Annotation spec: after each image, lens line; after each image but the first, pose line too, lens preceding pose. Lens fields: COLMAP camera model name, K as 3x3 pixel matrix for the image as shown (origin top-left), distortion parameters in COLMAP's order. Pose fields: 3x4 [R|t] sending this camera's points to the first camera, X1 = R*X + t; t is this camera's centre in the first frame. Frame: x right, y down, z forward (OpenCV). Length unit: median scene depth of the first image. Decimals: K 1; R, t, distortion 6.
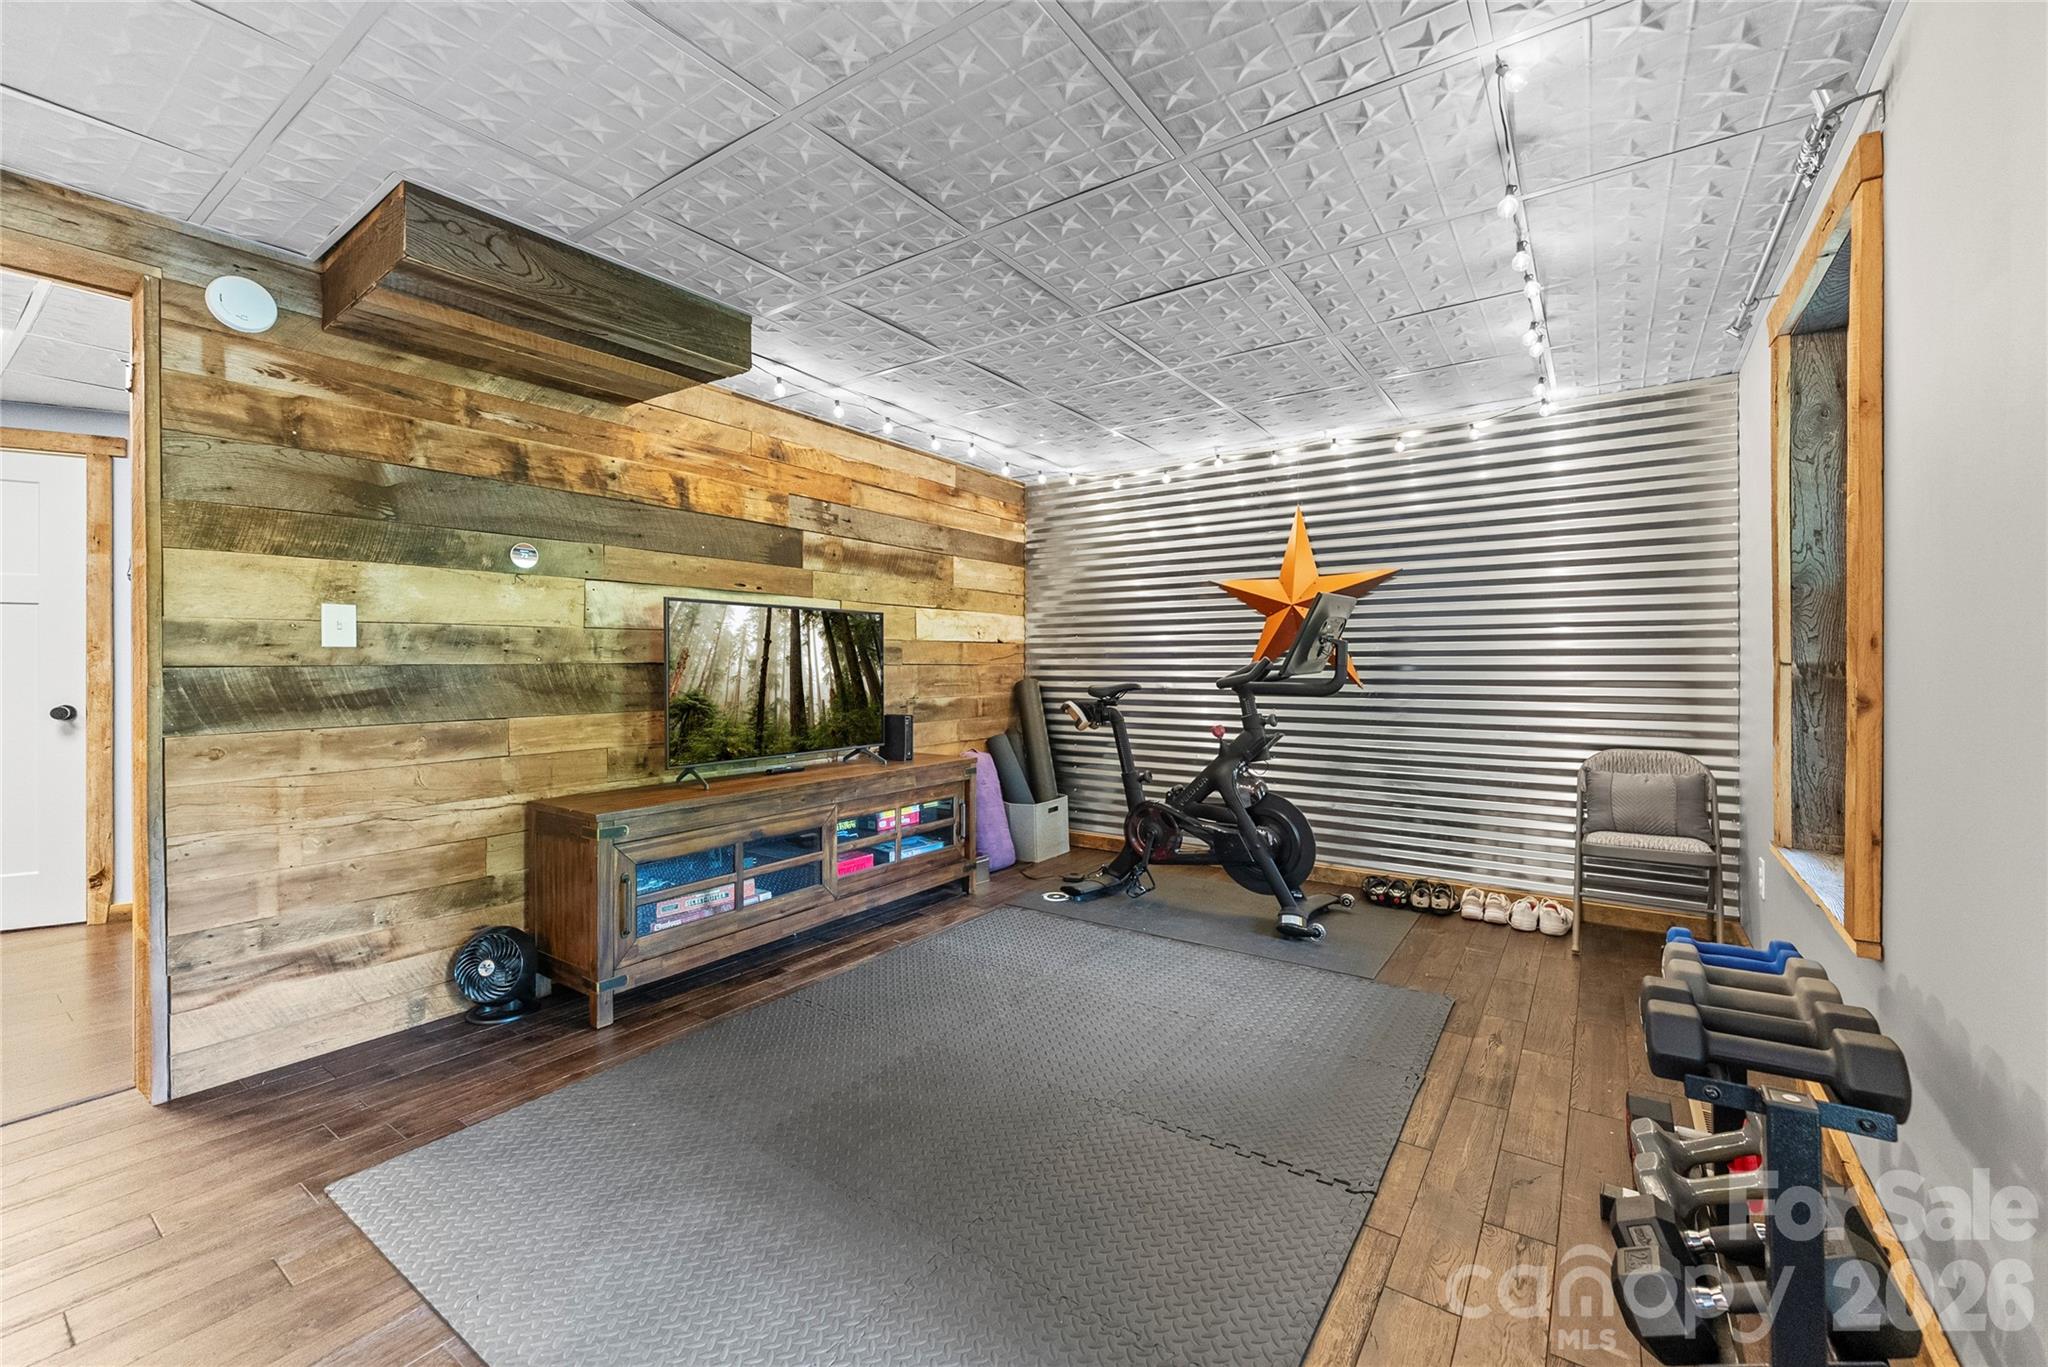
lens RADIAL K [[828.9, 0, 1021.4], [0, 828.9, 661.7], [0, 0, 1]] dist [0.000523, 0.000026]
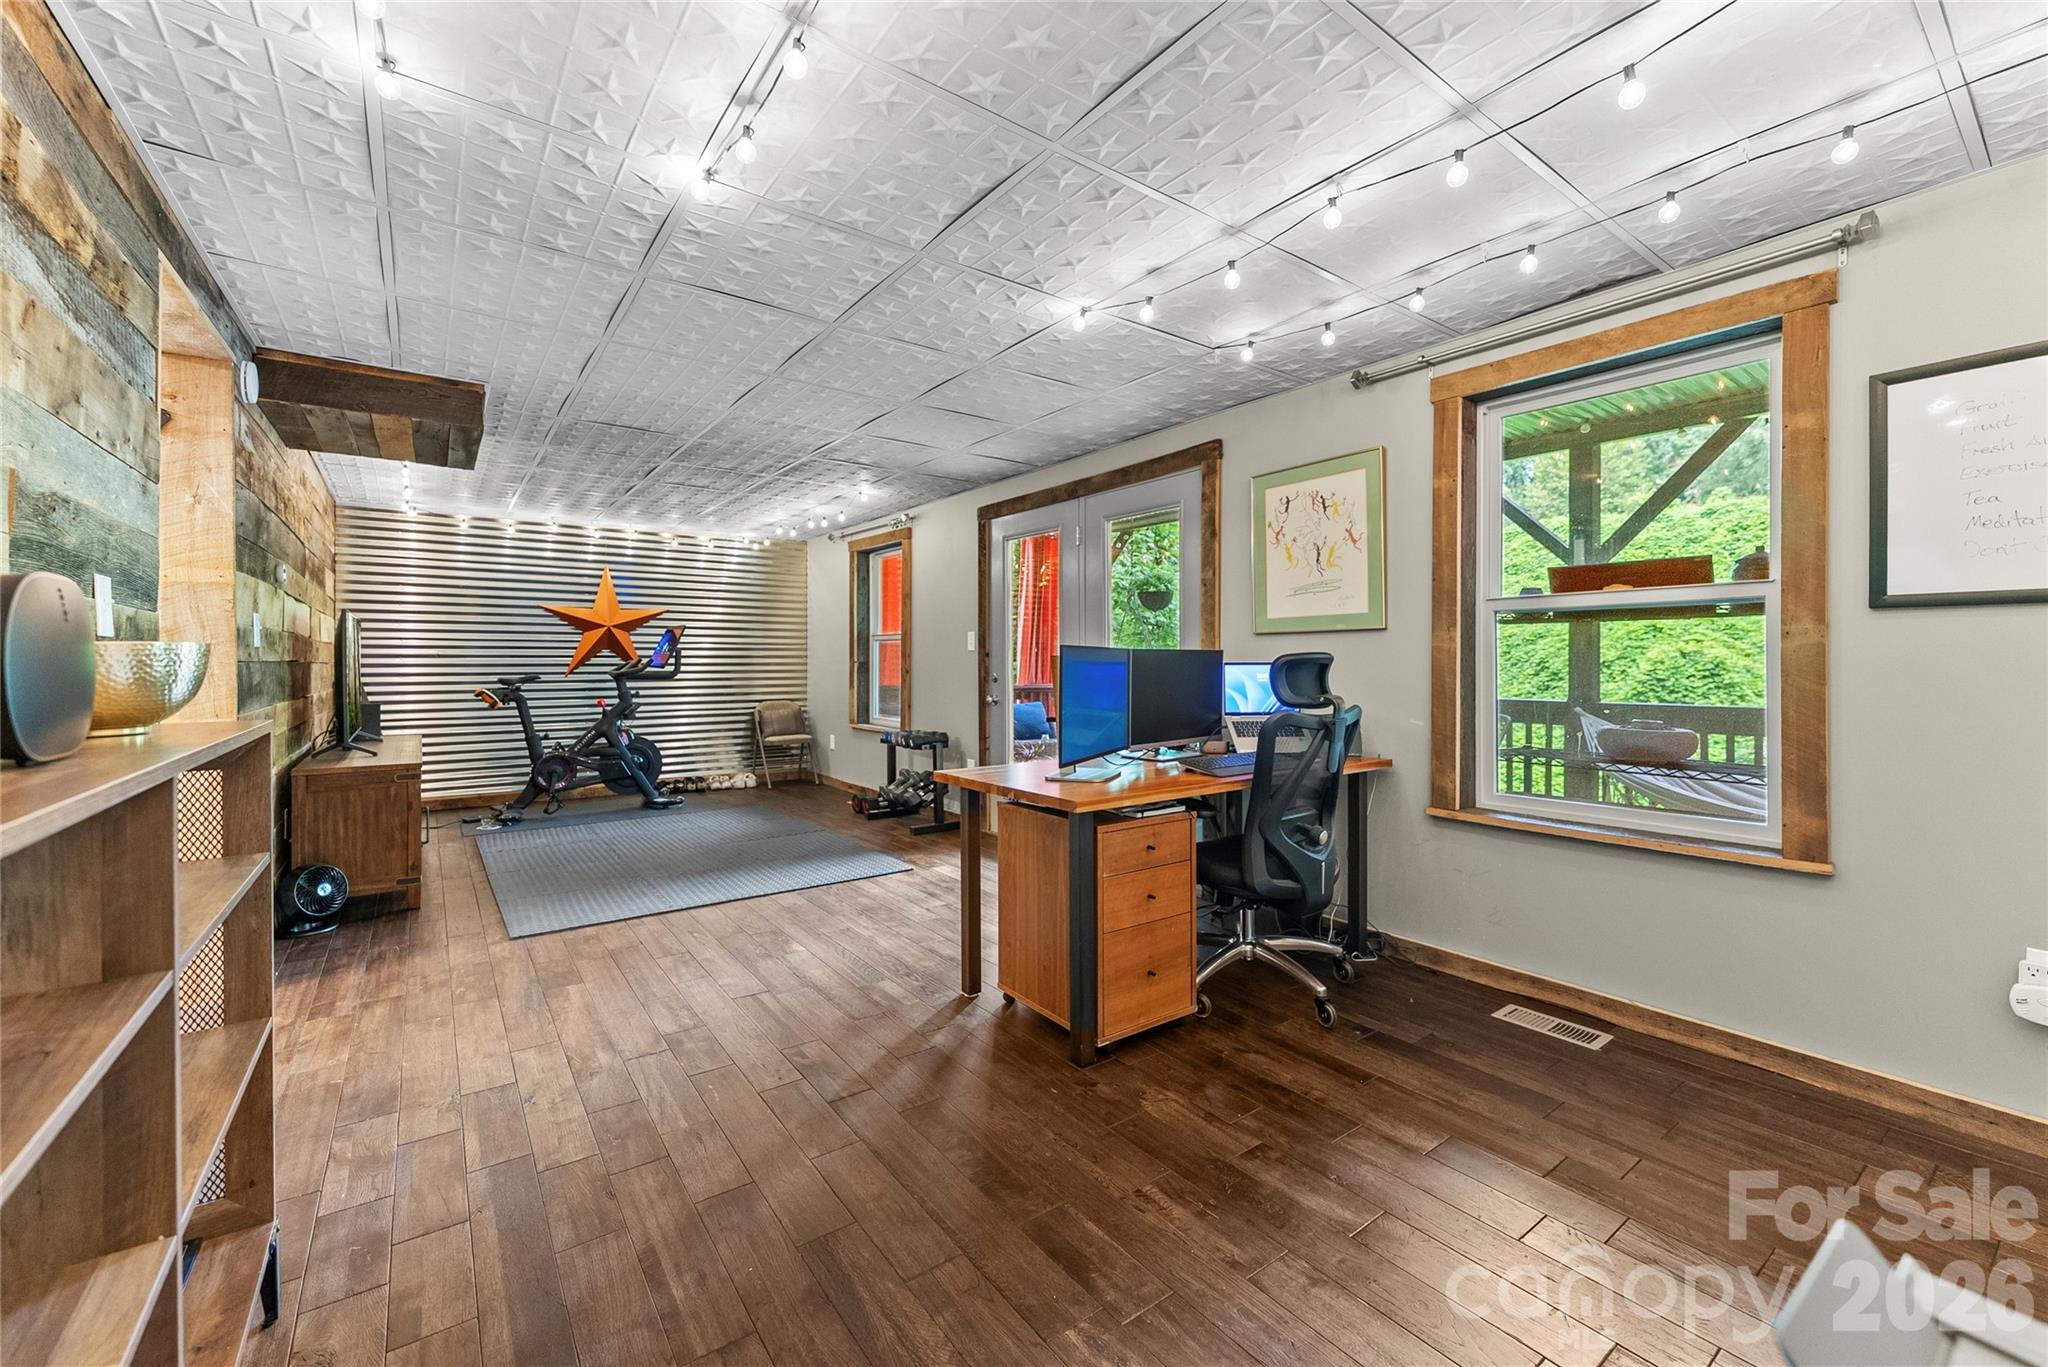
lens RADIAL K [[828.9, 0, 1021.4], [0, 828.9, 661.7], [0, 0, 1]] dist [0.000523, 0.000026]
pose [[0.322755, 0.006781, 0.946458, -1.089115], [-0.005226, 0.999972, -0.005382, 0.005617], [-0.946468, -0.003209, 0.322782, -0.339298]]
